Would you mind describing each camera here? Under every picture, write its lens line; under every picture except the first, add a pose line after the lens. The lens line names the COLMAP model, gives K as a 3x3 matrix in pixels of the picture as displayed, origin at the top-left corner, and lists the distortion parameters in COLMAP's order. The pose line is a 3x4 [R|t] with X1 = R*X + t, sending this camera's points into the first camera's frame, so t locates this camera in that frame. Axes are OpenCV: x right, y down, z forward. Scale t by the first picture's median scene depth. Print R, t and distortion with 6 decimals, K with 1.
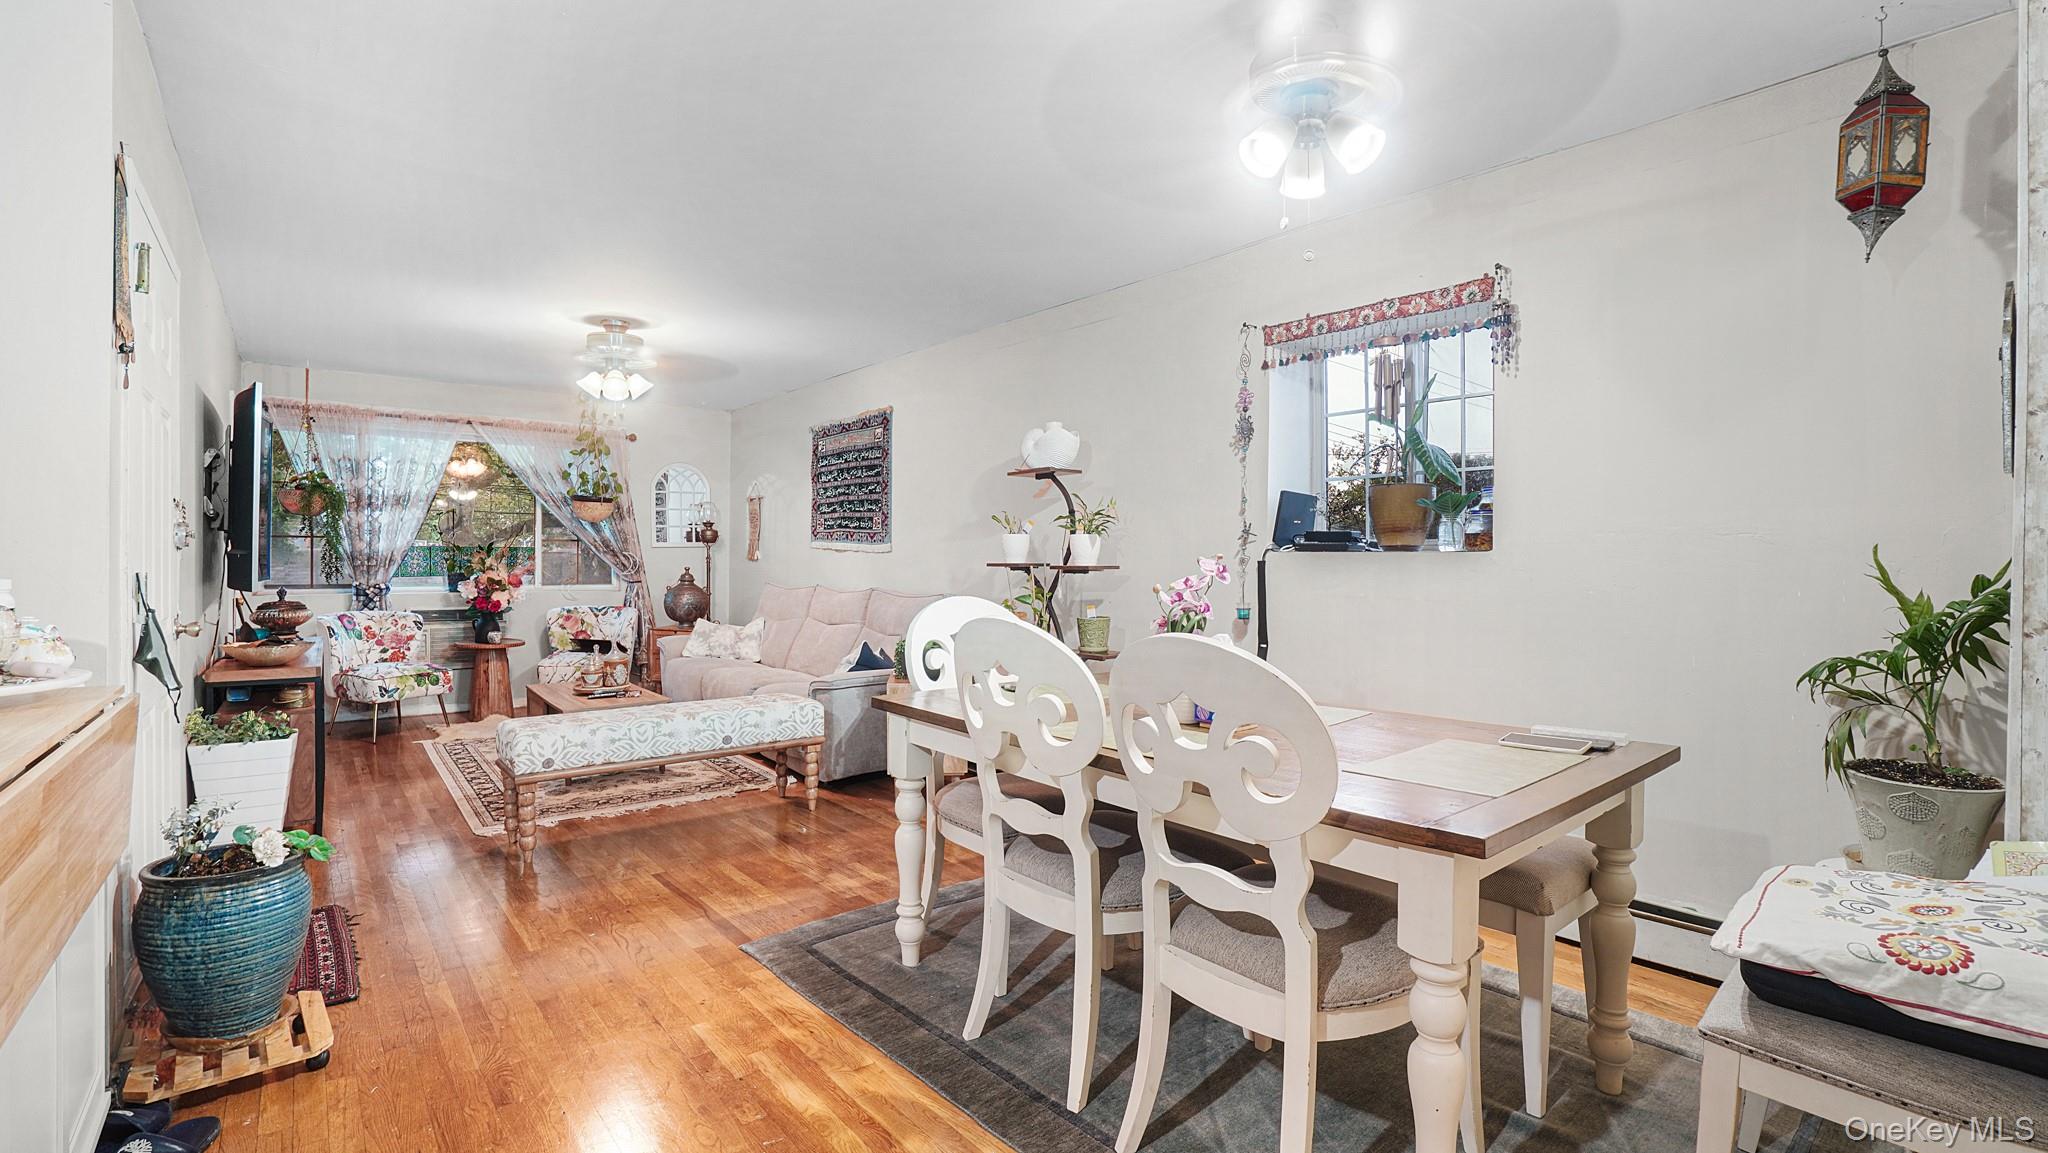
lens RADIAL K [[856.6, 0, 1016.7], [0, 856.6, 561.3], [0, 0, 1]] dist [-0.059949, -0.000017]
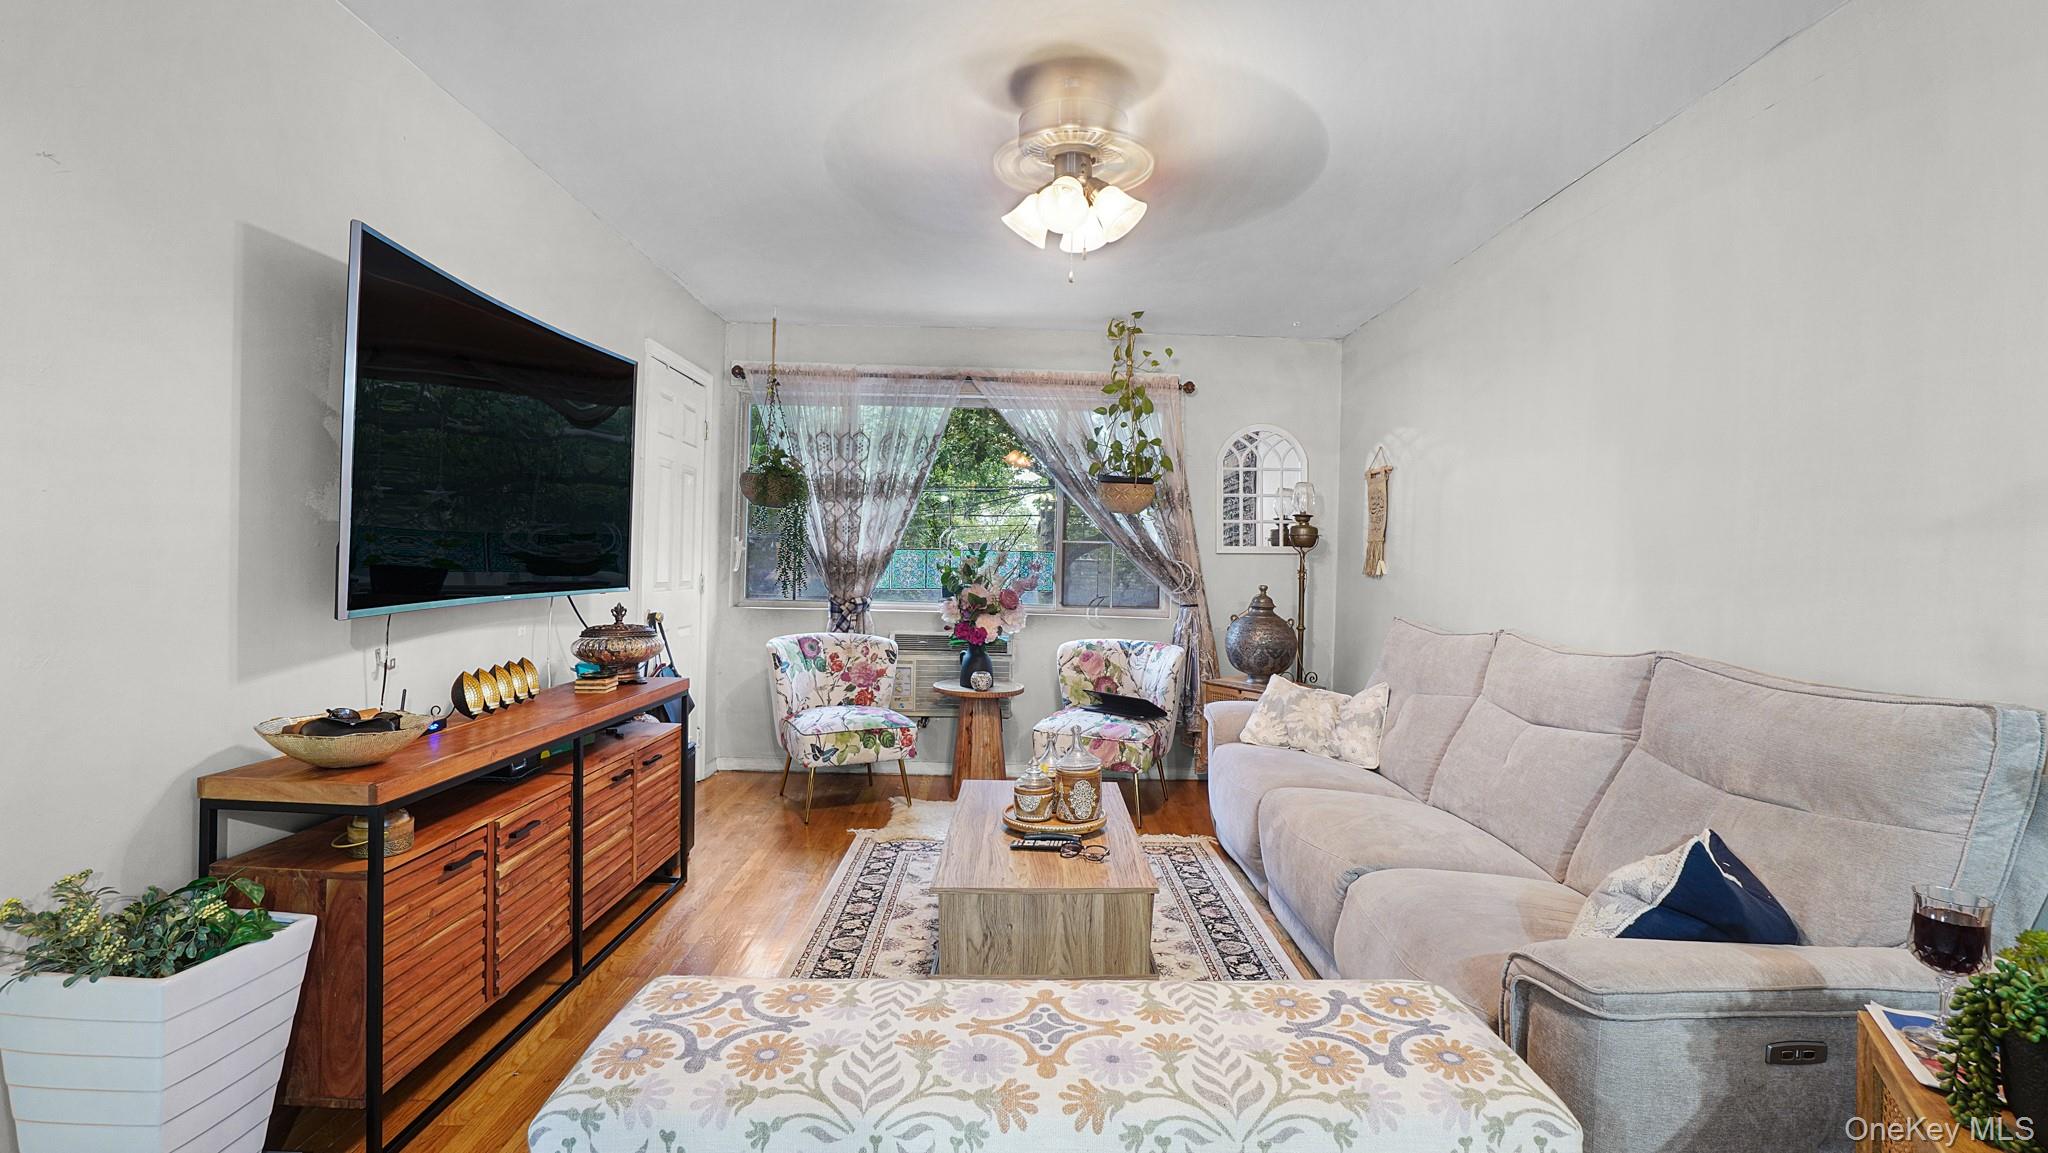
lens RADIAL K [[925.3, 0, 1017.8], [0, 925.3, 567.4], [0, 0, 1]] dist [-0.067838, 0.024893]
pose [[0.774682, 0.015154, -0.632169, -0.116203], [-0.020275, 0.999794, -0.000879, -0.002383], [0.632025, 0.013498, 0.774830, 0.411959]]
